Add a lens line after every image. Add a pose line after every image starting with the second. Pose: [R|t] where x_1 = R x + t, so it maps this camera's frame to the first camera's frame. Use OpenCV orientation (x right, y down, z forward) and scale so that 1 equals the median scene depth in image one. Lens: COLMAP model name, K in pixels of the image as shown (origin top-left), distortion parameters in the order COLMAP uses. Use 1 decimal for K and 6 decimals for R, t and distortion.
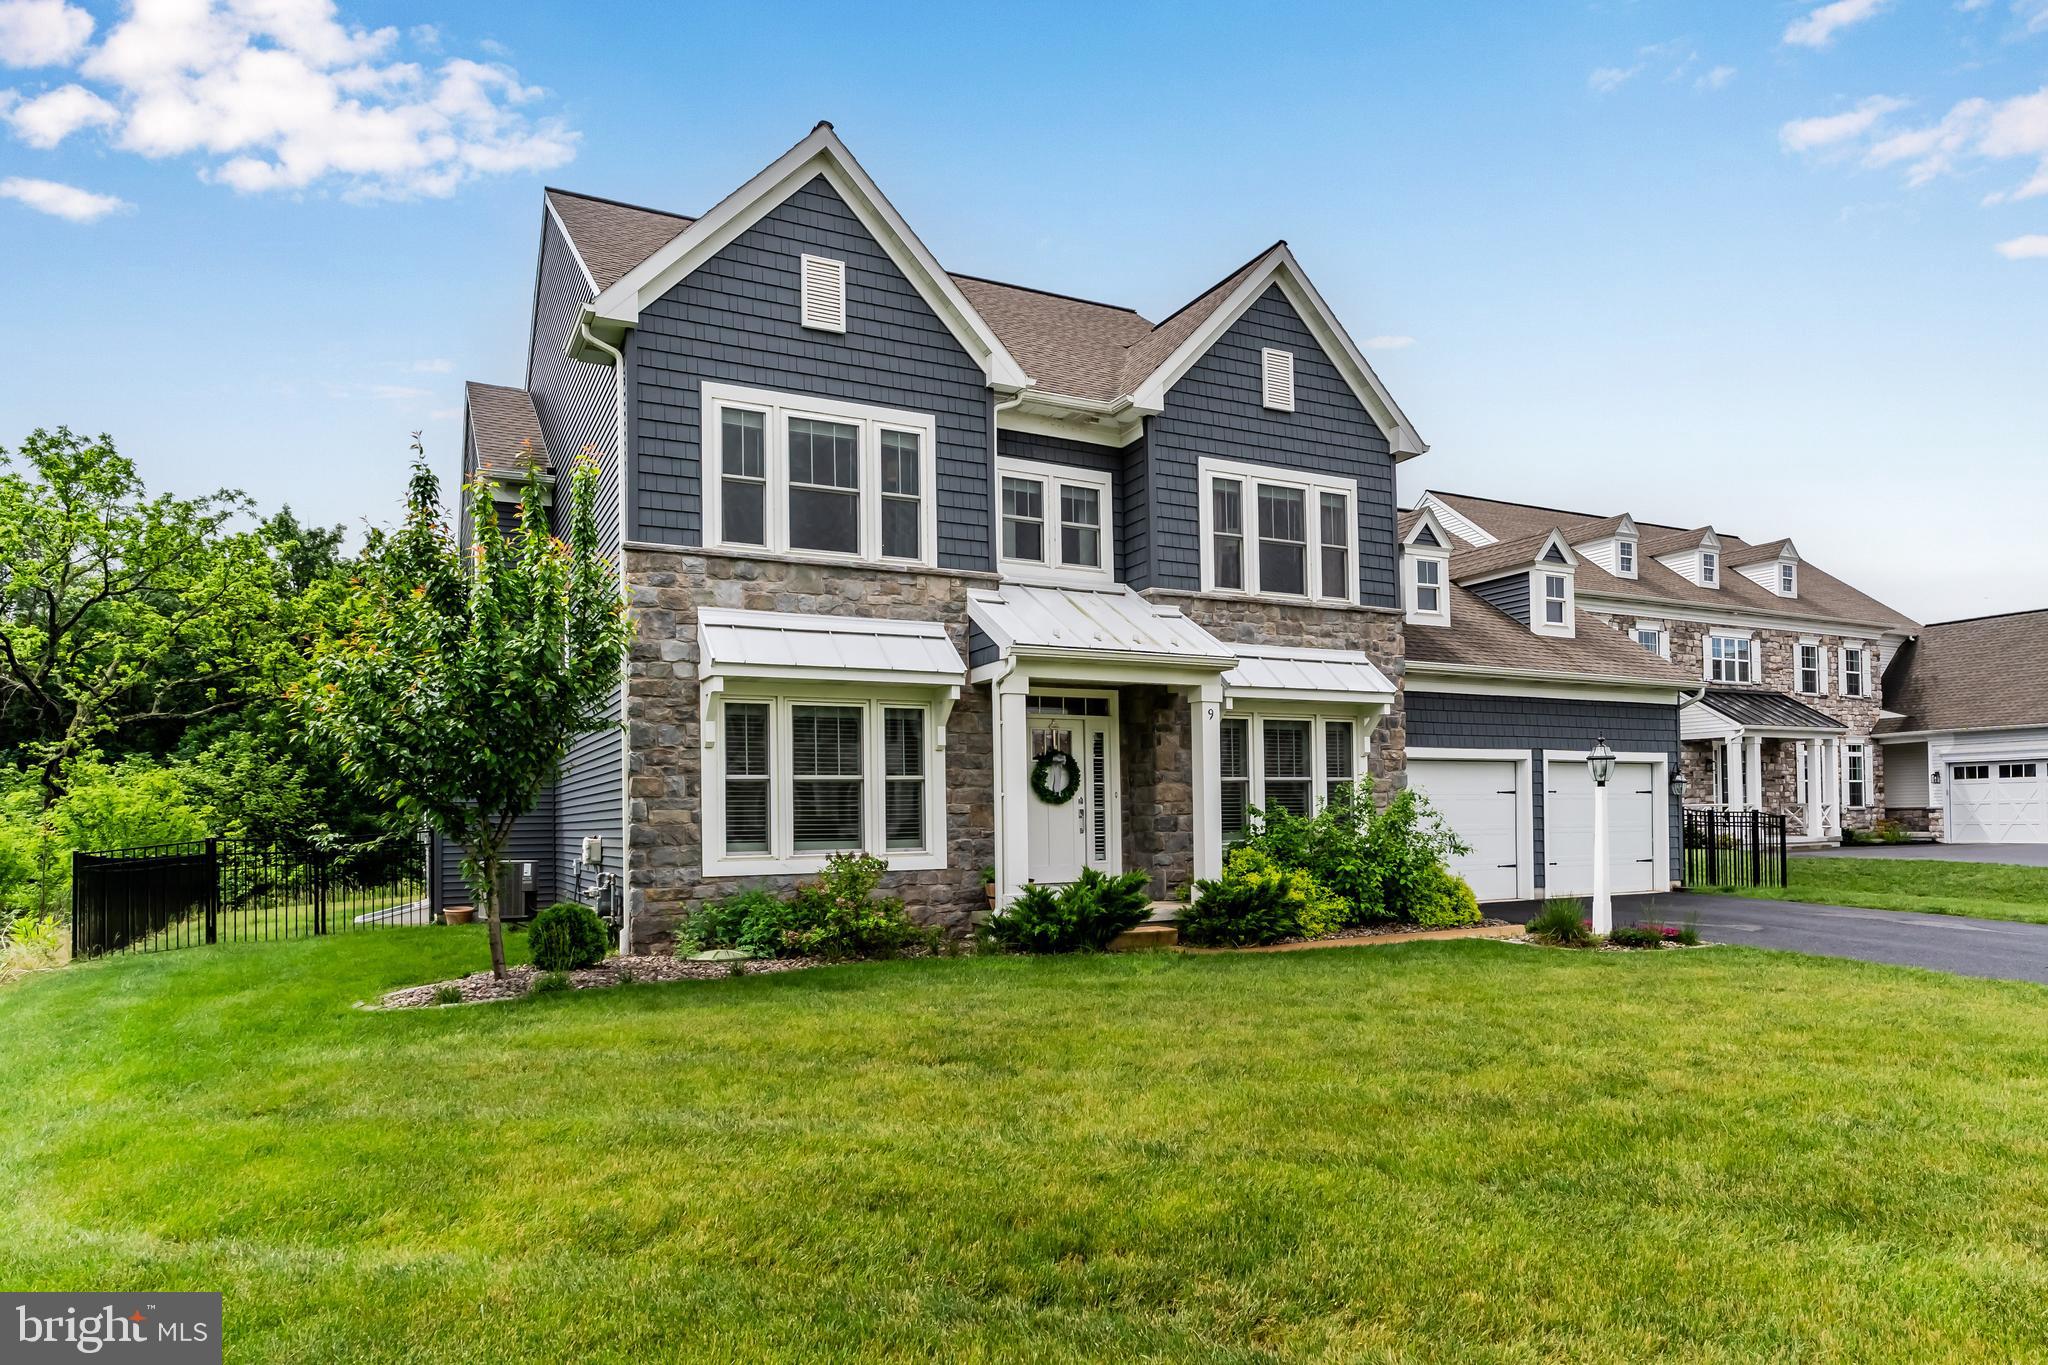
lens RADIAL K [[1064.0, 0, 936.4], [0, 1064.0, 676.2], [0, 0, 1]] dist [-0.005537, 0.003158]
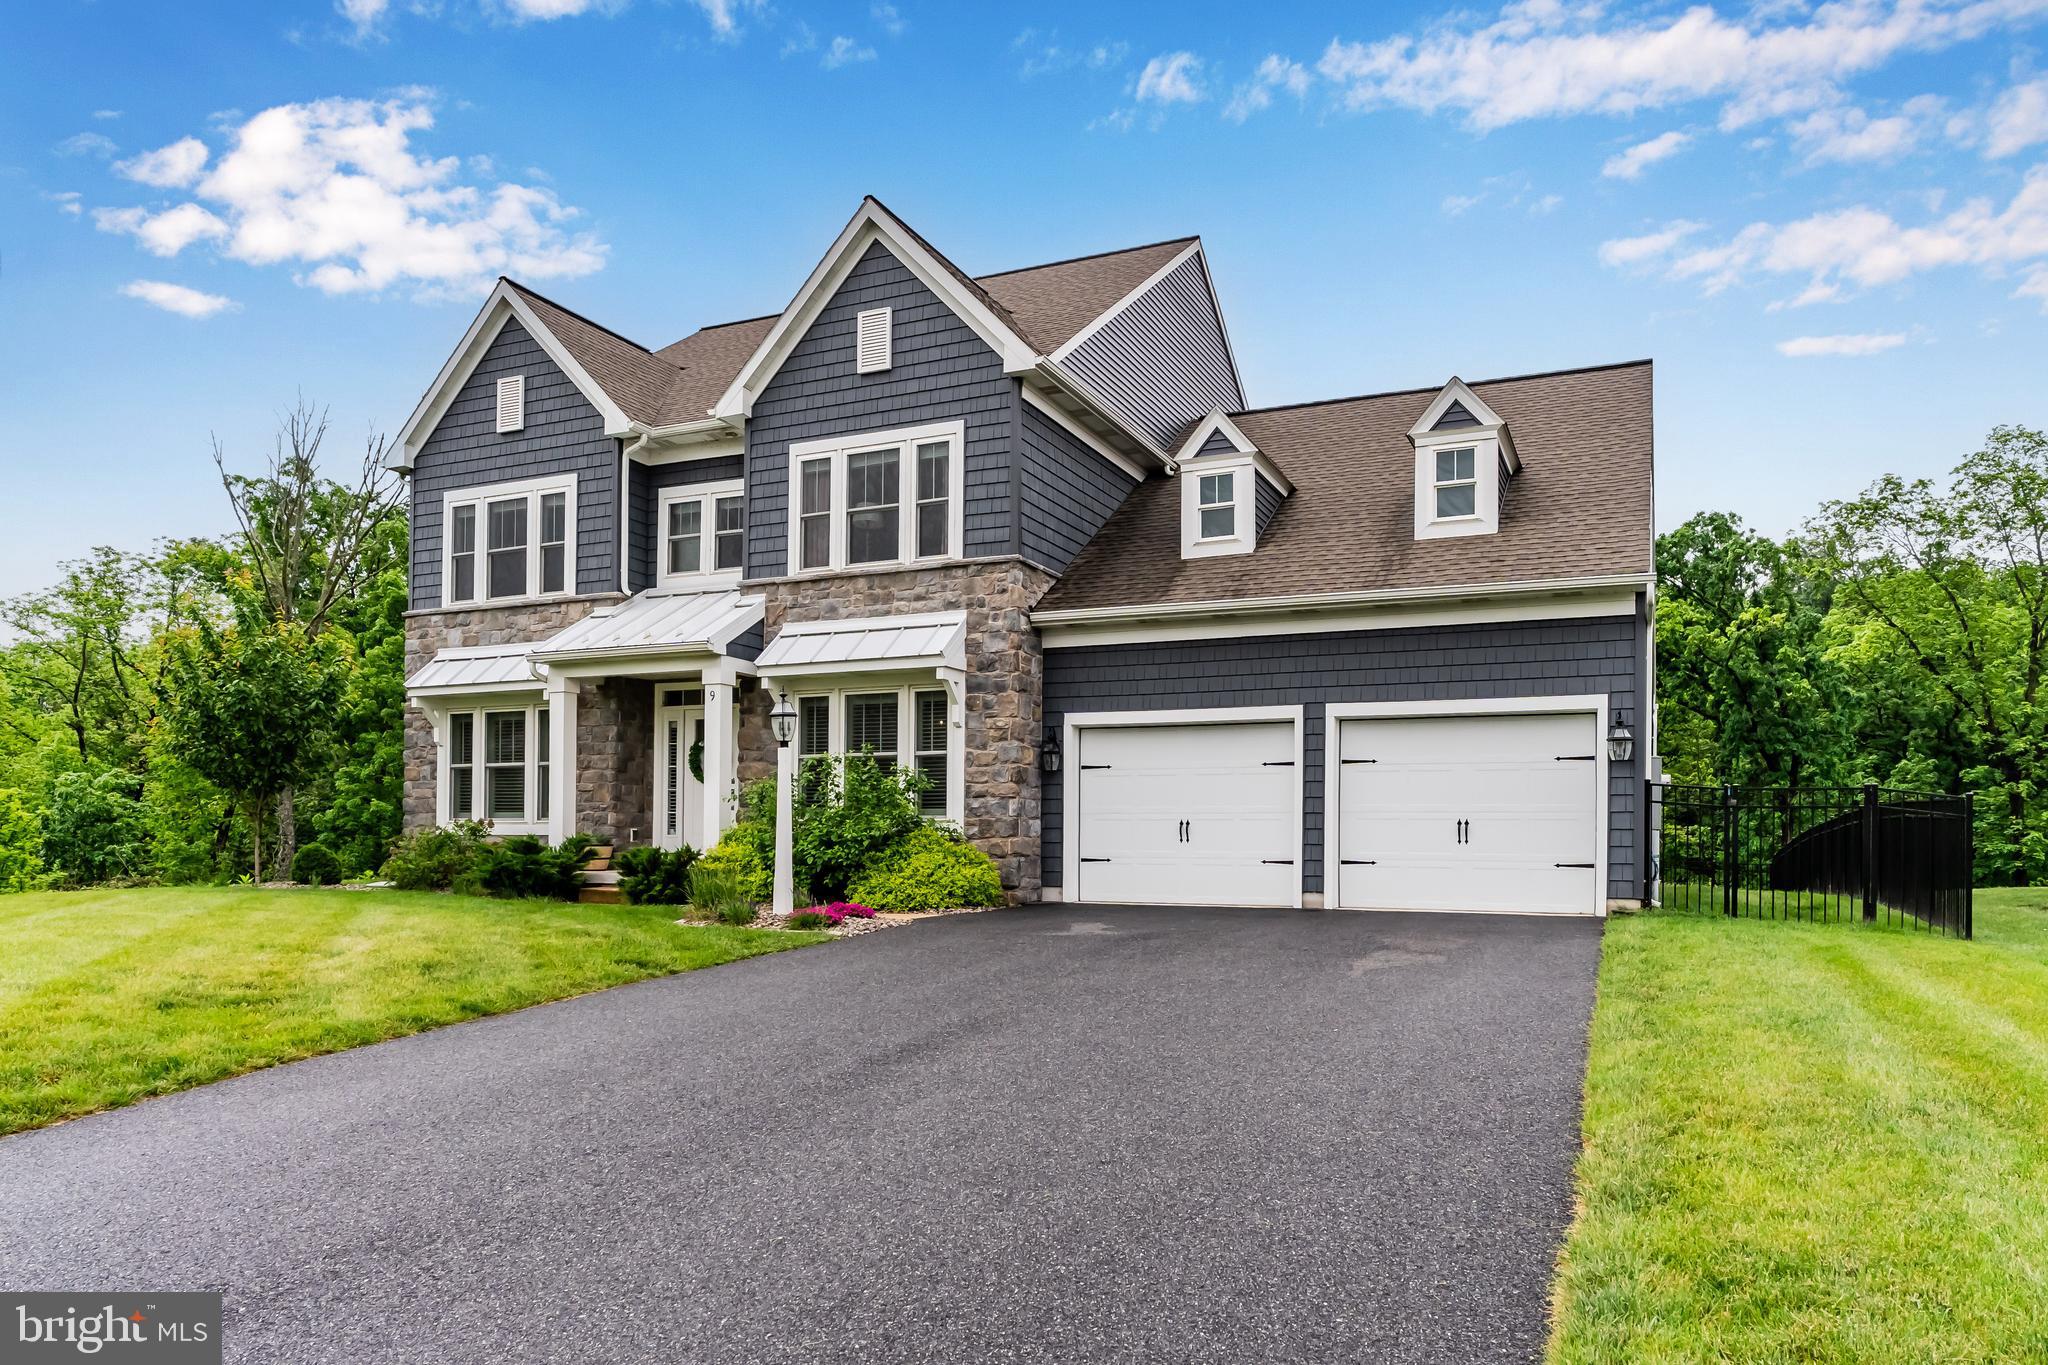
lens RADIAL K [[1064.0, 0, 1042.1], [0, 1064.0, 689.9], [0, 0, 1]] dist [-0.005537, 0.003158]
pose [[0.728805, -0.075187, -0.680581, 1.110478], [0.080070, 0.996492, -0.024343, 0.074642], [0.680024, -0.036754, 0.732268, 0.405647]]
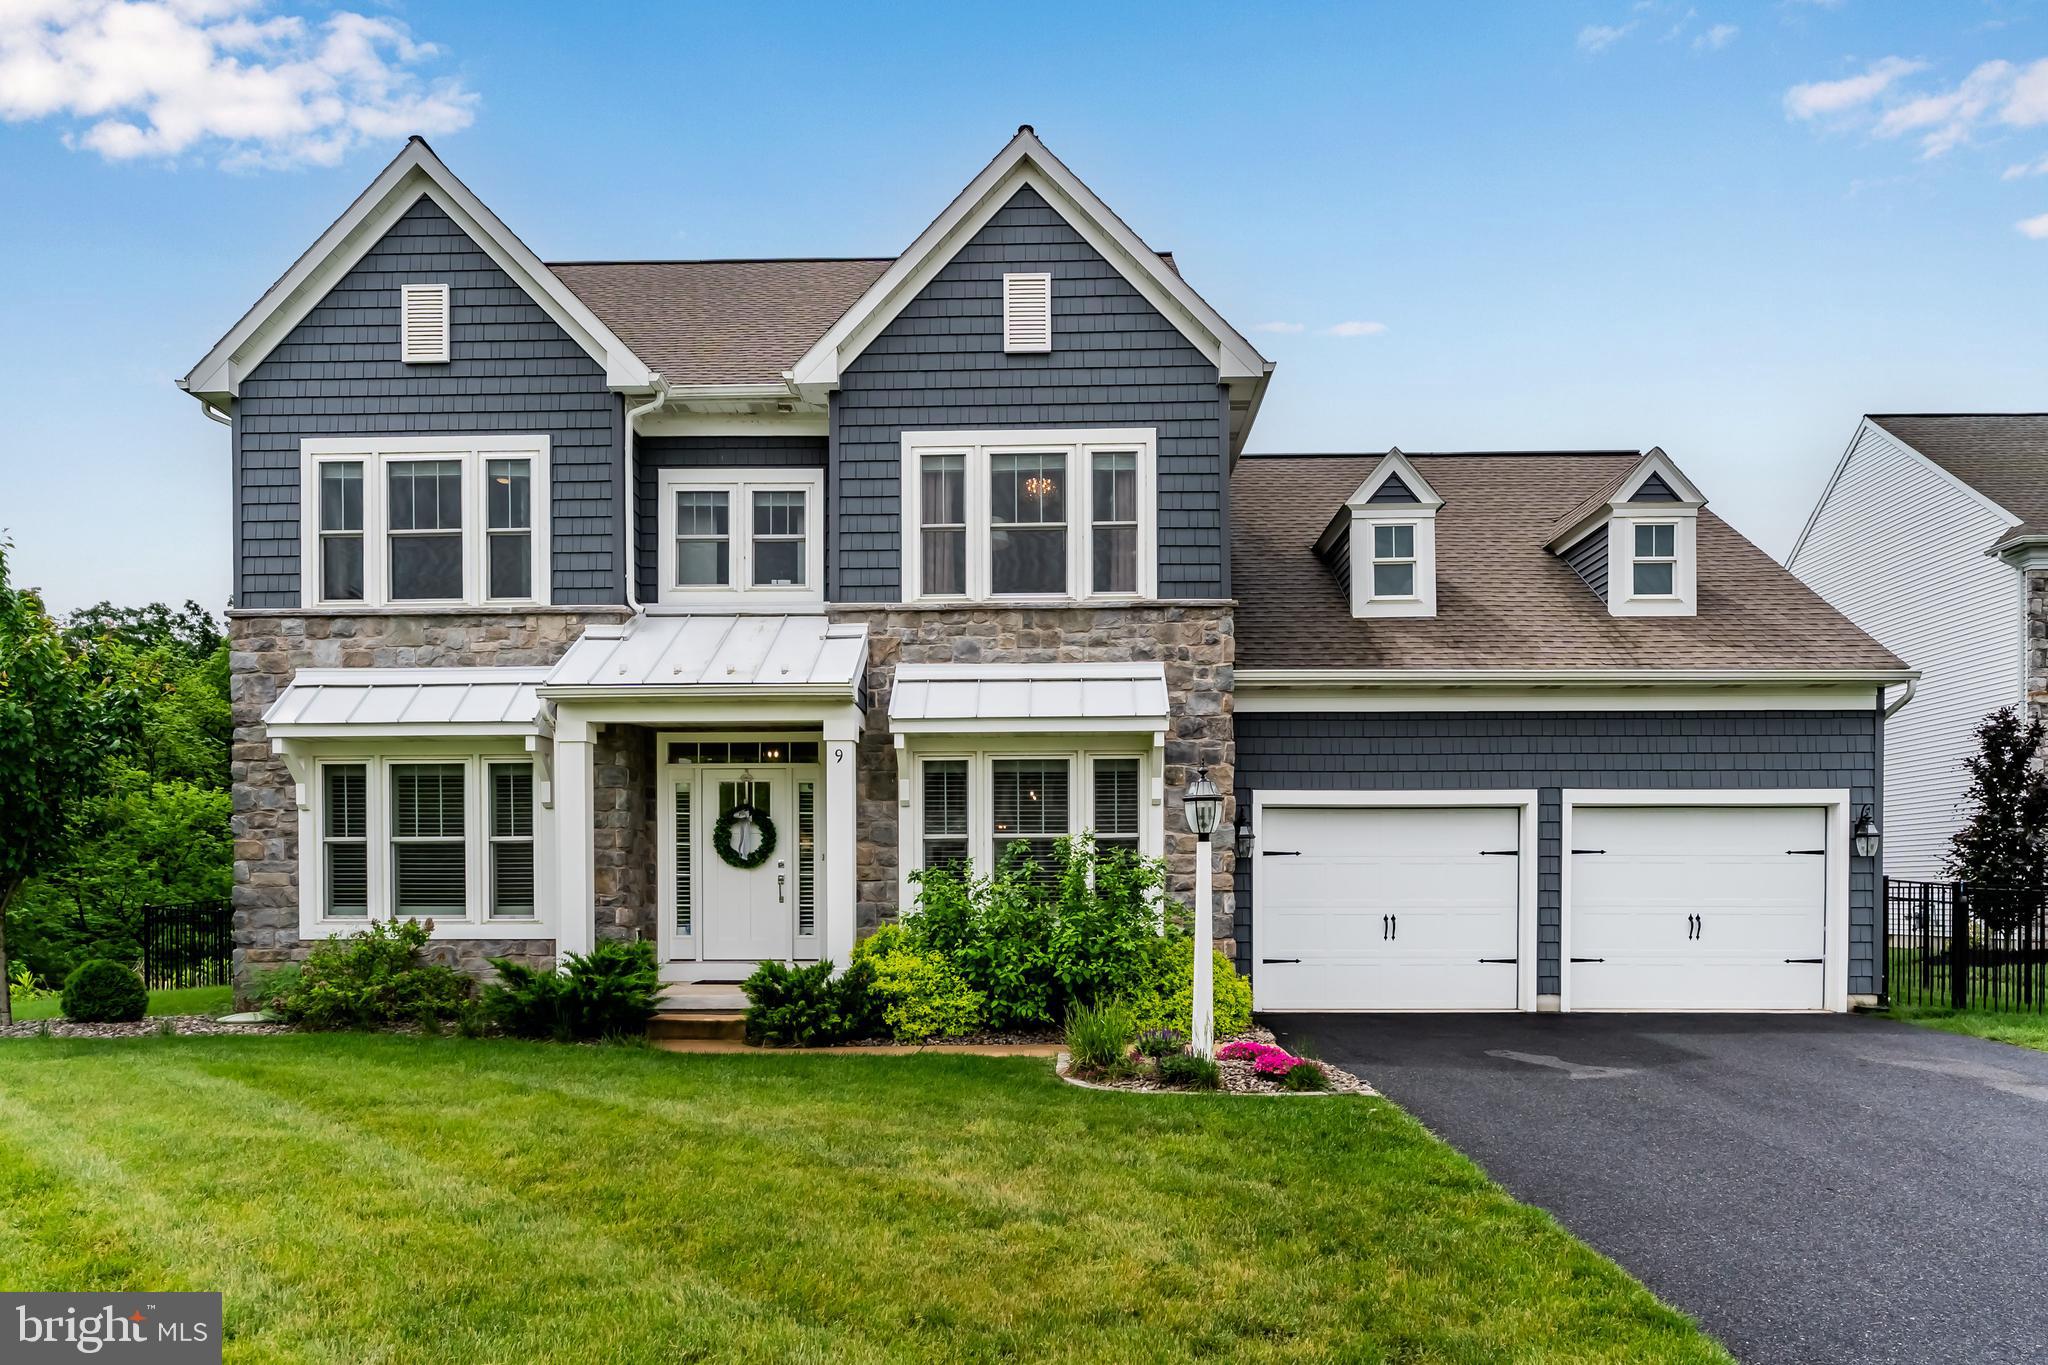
lens RADIAL K [[1094.0, 0, 969.5], [0, 1094.0, 772.2], [0, 0, 1]] dist [-0.003262, 0.000120]
pose [[0.907568, -0.032333, -0.418659, 0.627093], [0.047415, 0.998545, 0.025668, 0.028549], [0.417220, -0.043146, 0.907781, 0.270471]]
